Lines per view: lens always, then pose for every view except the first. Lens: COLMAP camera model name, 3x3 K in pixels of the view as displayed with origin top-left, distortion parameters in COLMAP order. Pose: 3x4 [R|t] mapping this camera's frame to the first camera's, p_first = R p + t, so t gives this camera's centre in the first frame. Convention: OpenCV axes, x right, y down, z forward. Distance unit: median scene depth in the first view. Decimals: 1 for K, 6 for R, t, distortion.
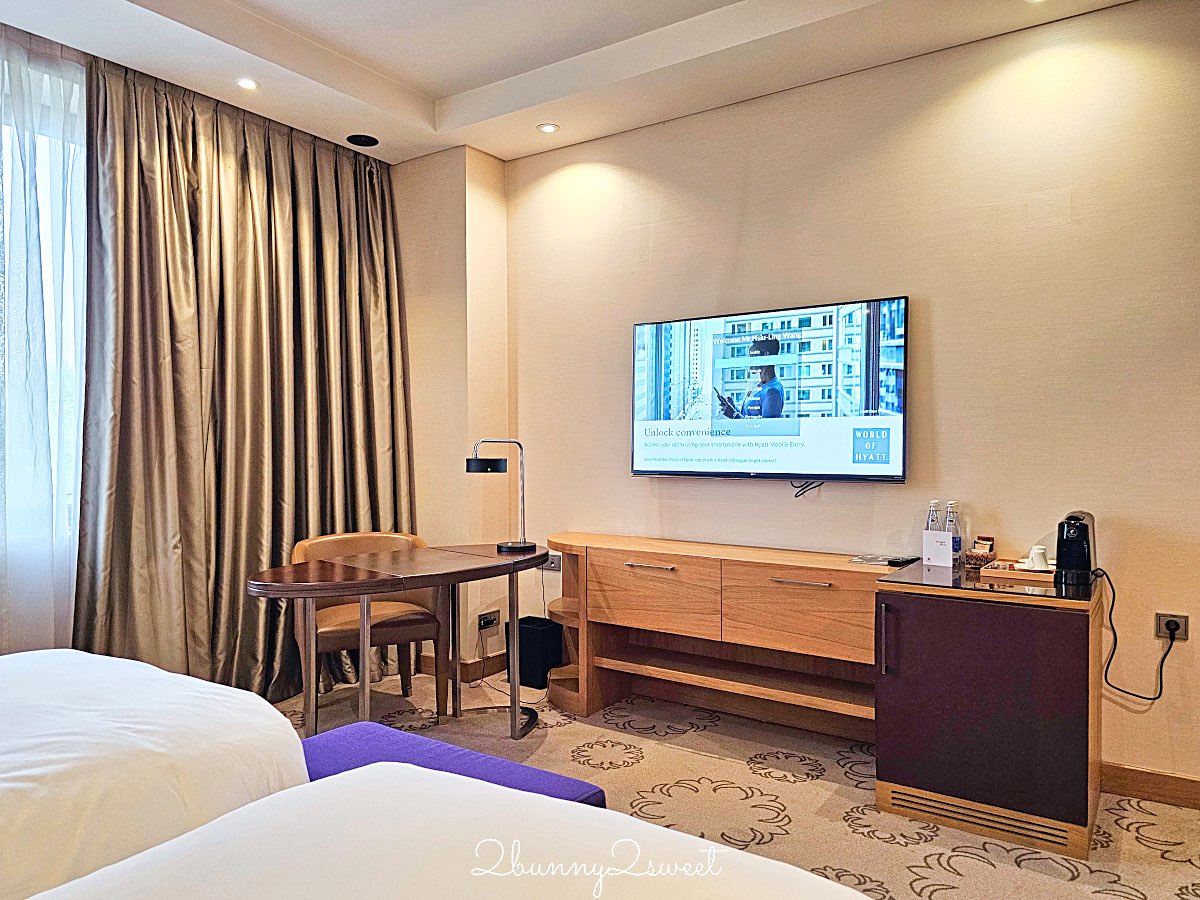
lens RADIAL K [[808.4, 0, 604.4], [0, 808.4, 457.2], [0, 0, 1]] dist [0.057186, -0.052115]
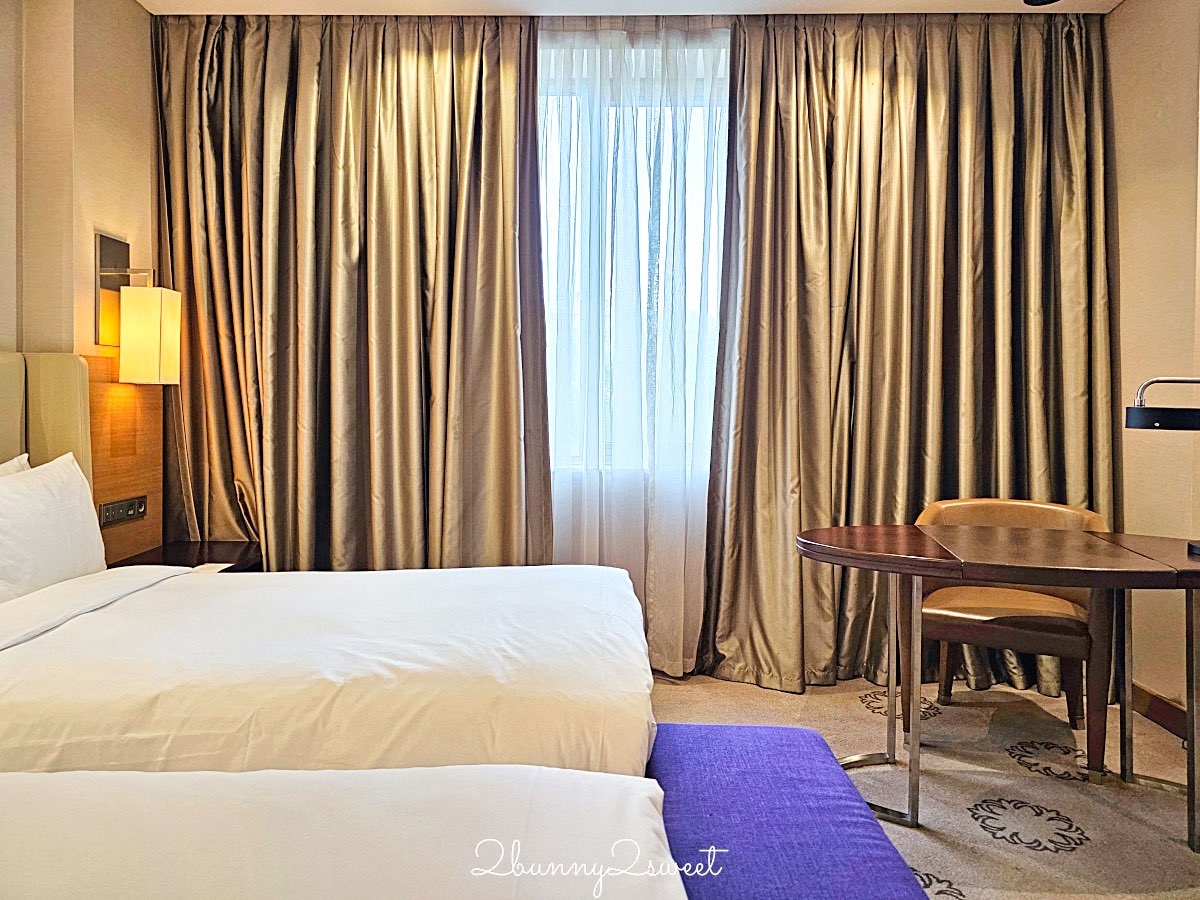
lens RADIAL K [[848.0, 0, 611.5], [0, 848.0, 405.8], [0, 0, 1]] dist [0.022508, -0.008662]
pose [[0.552833, 0.020087, -0.833050, 0.188289], [-0.018143, 0.999763, 0.012067, -0.001005], [0.833095, 0.008443, 0.553066, 0.245584]]
